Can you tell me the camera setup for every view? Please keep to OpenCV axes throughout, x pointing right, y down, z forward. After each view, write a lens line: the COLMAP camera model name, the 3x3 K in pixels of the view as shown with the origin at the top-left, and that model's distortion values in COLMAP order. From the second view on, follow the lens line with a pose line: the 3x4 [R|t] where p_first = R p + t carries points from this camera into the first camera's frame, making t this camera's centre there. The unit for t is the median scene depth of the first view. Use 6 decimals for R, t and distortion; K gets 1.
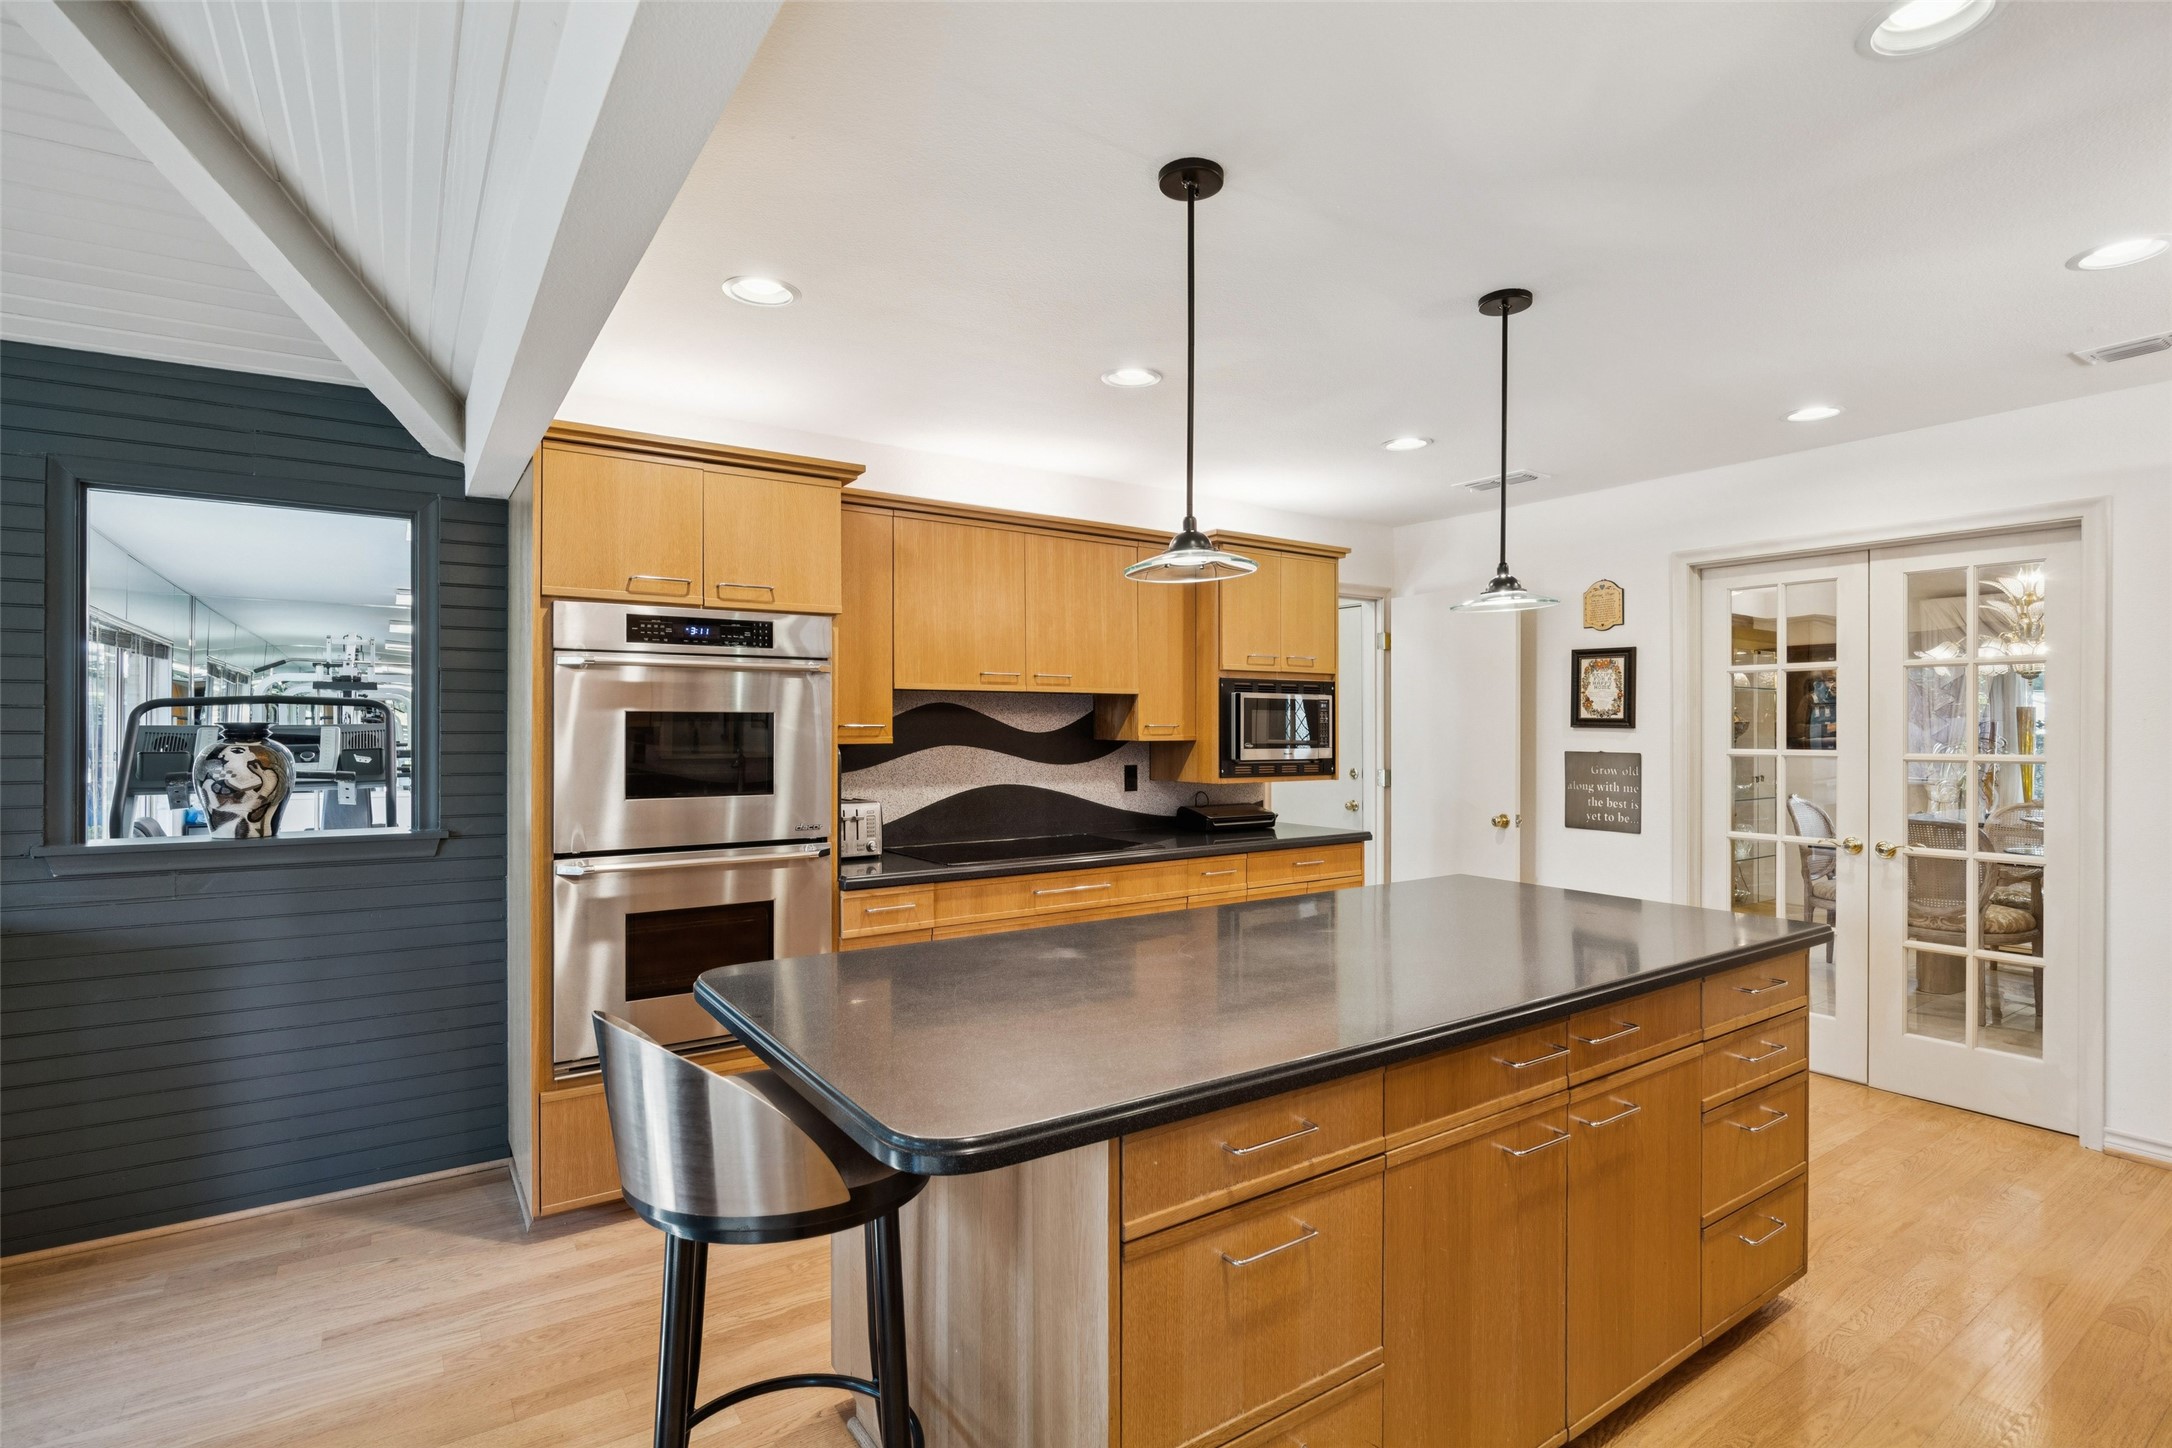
lens RADIAL K [[1035.2, 0, 1083.6], [0, 1035.2, 730.9], [0, 0, 1]] dist [0.001948, 0.000186]
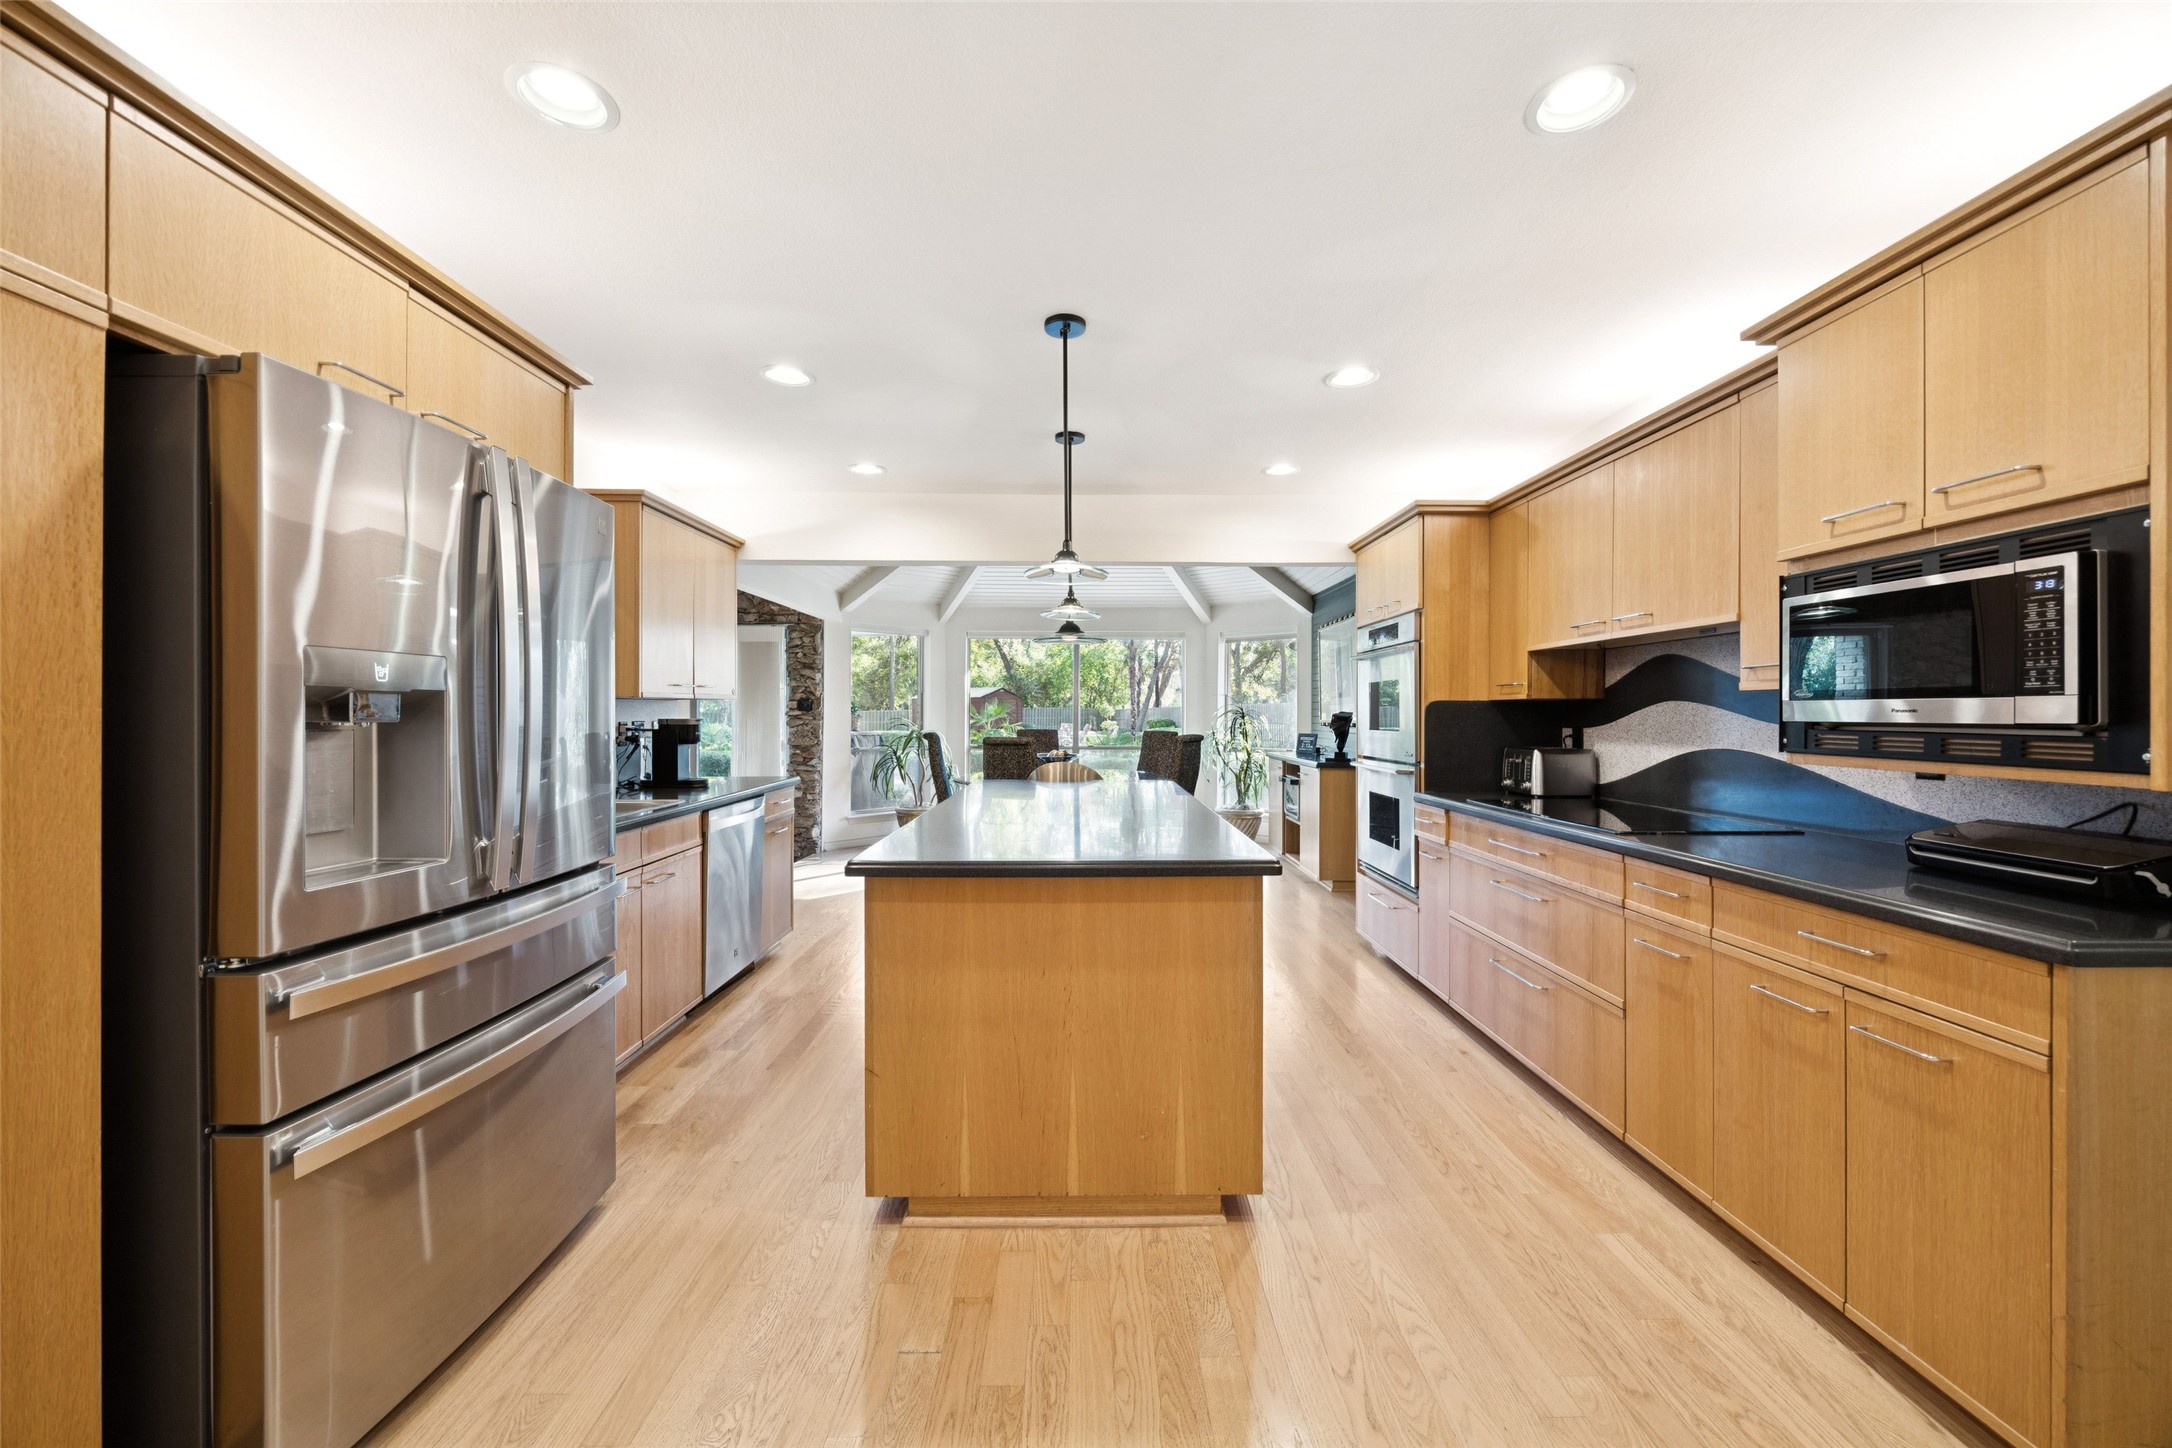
lens RADIAL K [[836.2, 0, 1096.4], [0, 836.2, 718.4], [0, 0, 1]] dist [-0.002209, 0.000073]
pose [[-0.546753, 0.003967, -0.837284, 0.711250], [-0.000661, 0.999986, 0.005169, 0.024589], [0.837293, 0.003379, -0.546743, 0.924349]]
